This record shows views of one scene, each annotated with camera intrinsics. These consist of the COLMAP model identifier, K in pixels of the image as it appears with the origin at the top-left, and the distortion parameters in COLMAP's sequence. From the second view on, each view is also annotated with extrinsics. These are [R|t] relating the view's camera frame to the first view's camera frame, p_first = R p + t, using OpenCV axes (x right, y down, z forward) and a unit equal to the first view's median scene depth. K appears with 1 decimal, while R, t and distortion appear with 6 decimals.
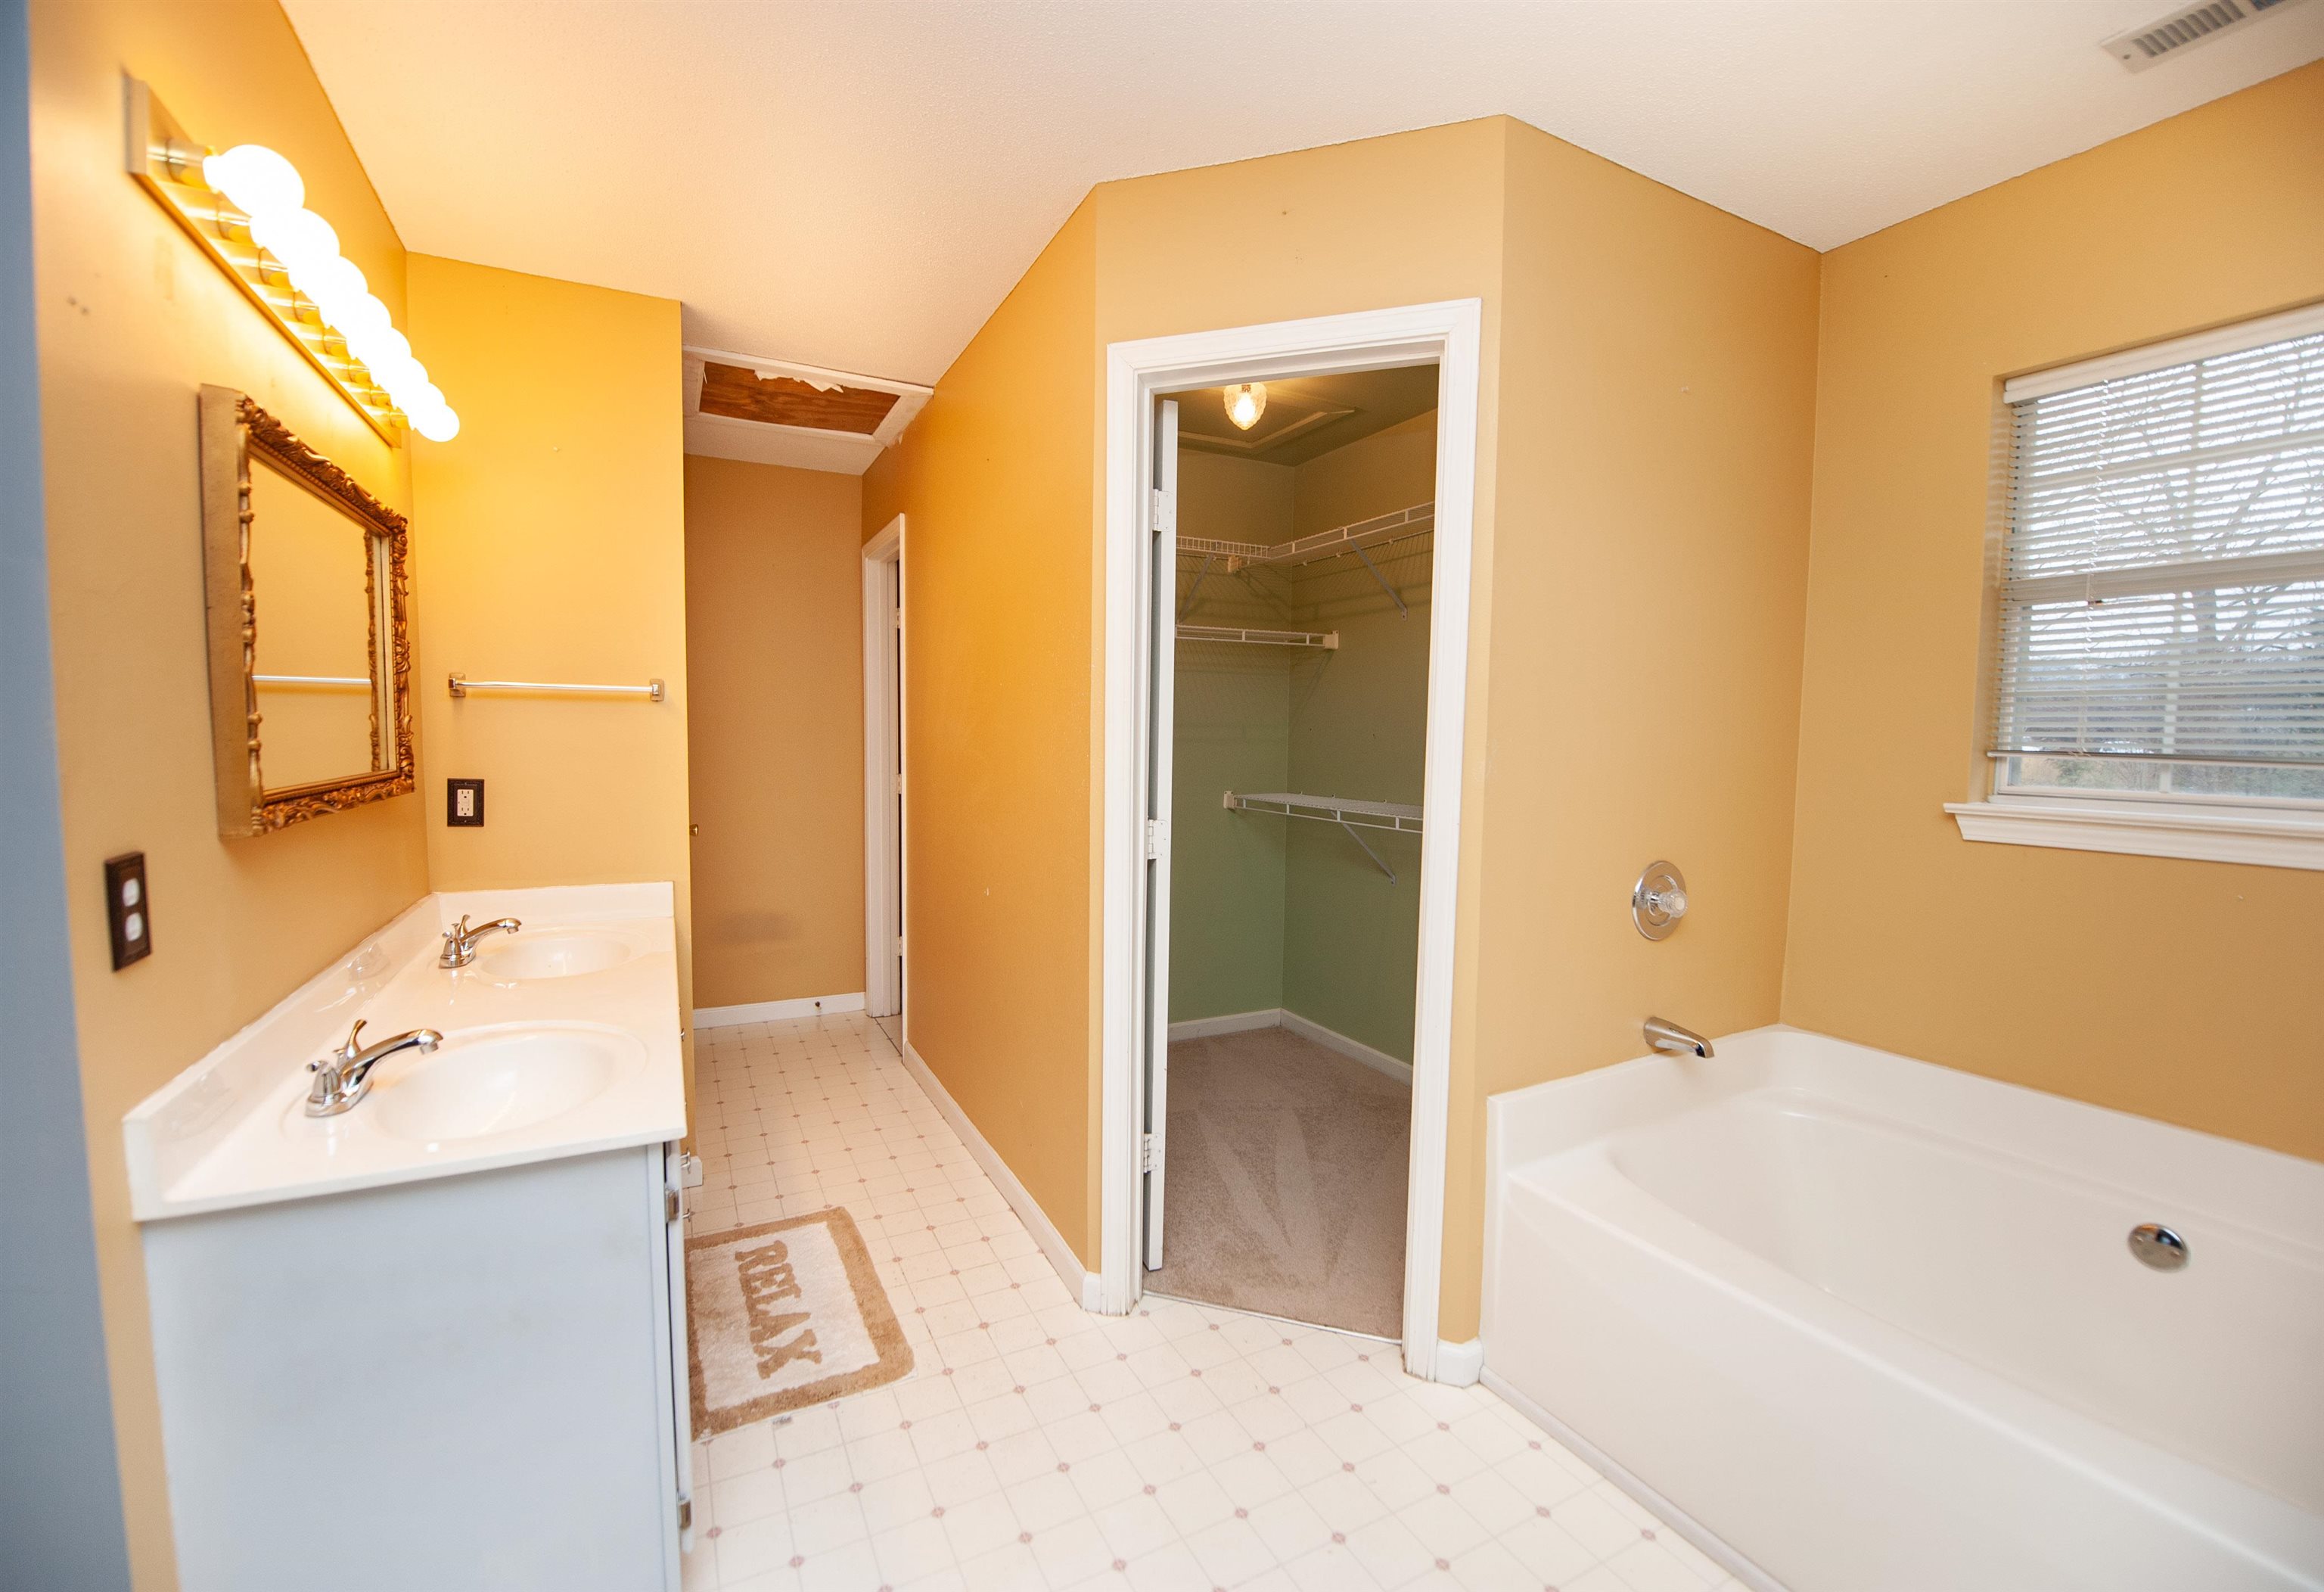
lens RADIAL K [[959.6, 0, 1162.1], [0, 959.6, 794.8], [0, 0, 1]] dist [-0.019432, -0.000232]
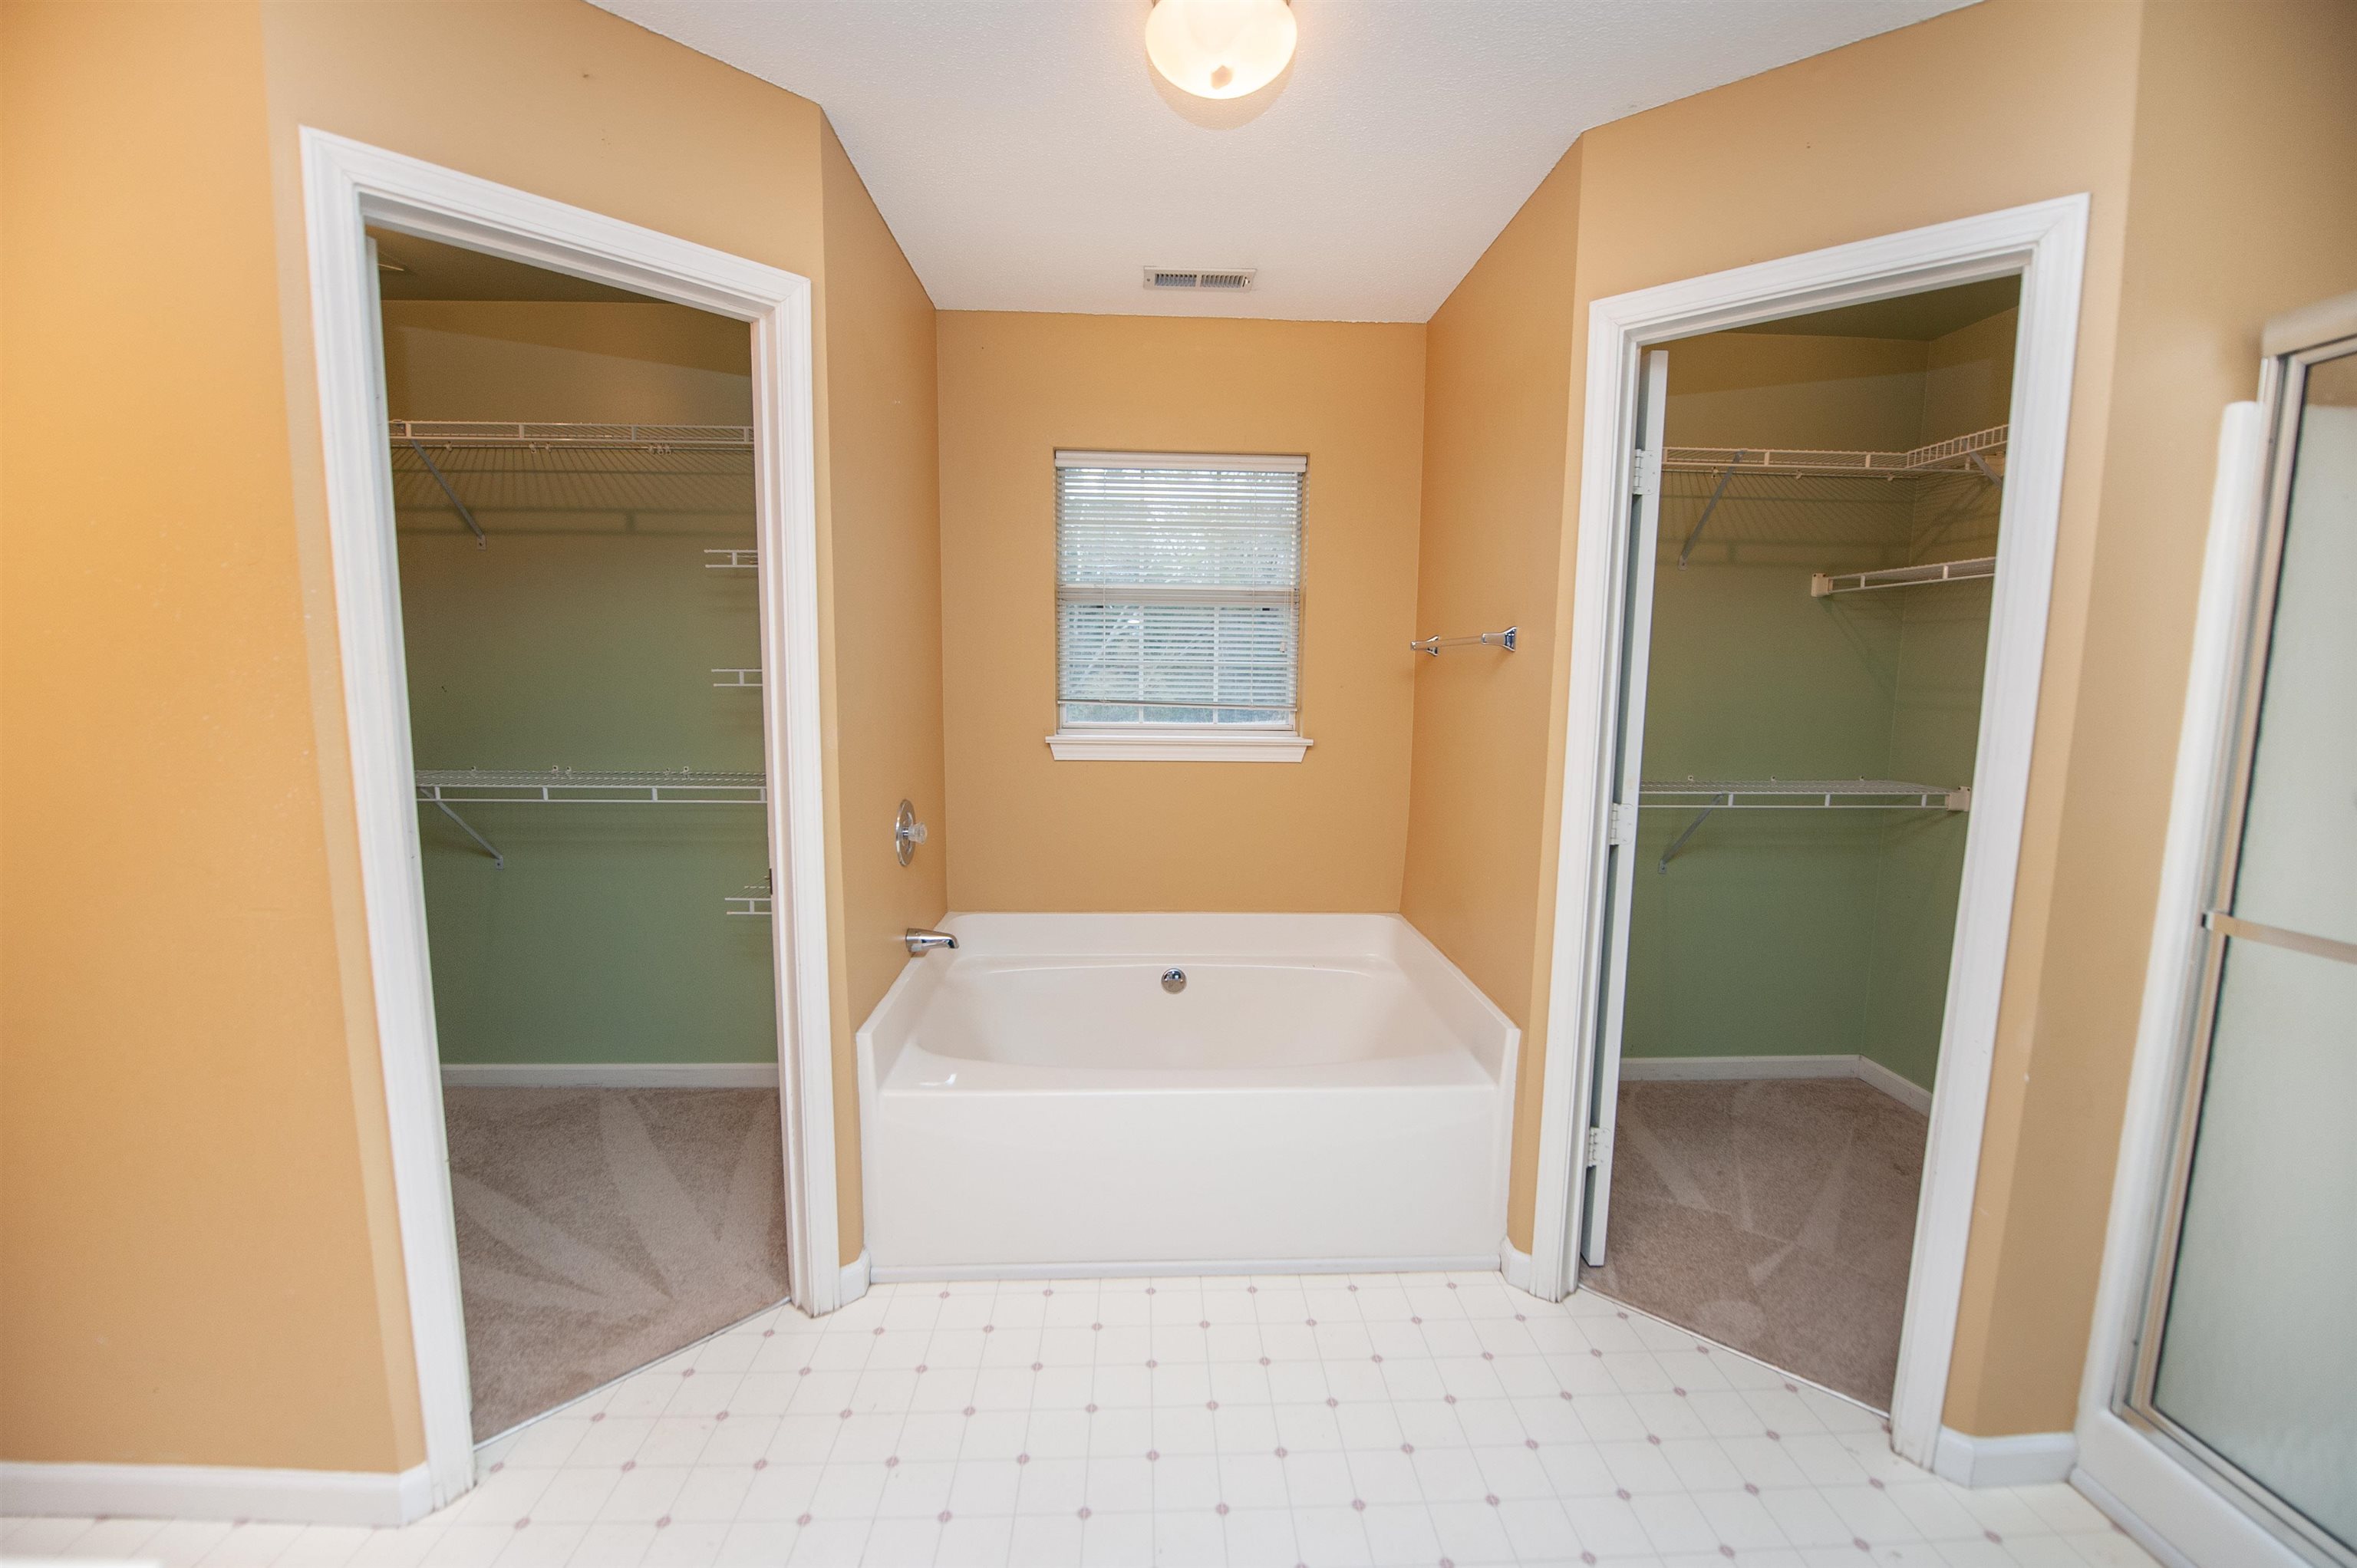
lens RADIAL K [[948.7, 0, 1185.4], [0, 948.7, 775.0], [0, 0, 1]] dist [-0.016760, -0.003415]
pose [[0.416881, -0.102880, 0.903120, -0.422255], [0.047931, 0.994680, 0.091186, -0.055948], [-0.907697, 0.005273, 0.419594, 0.186578]]
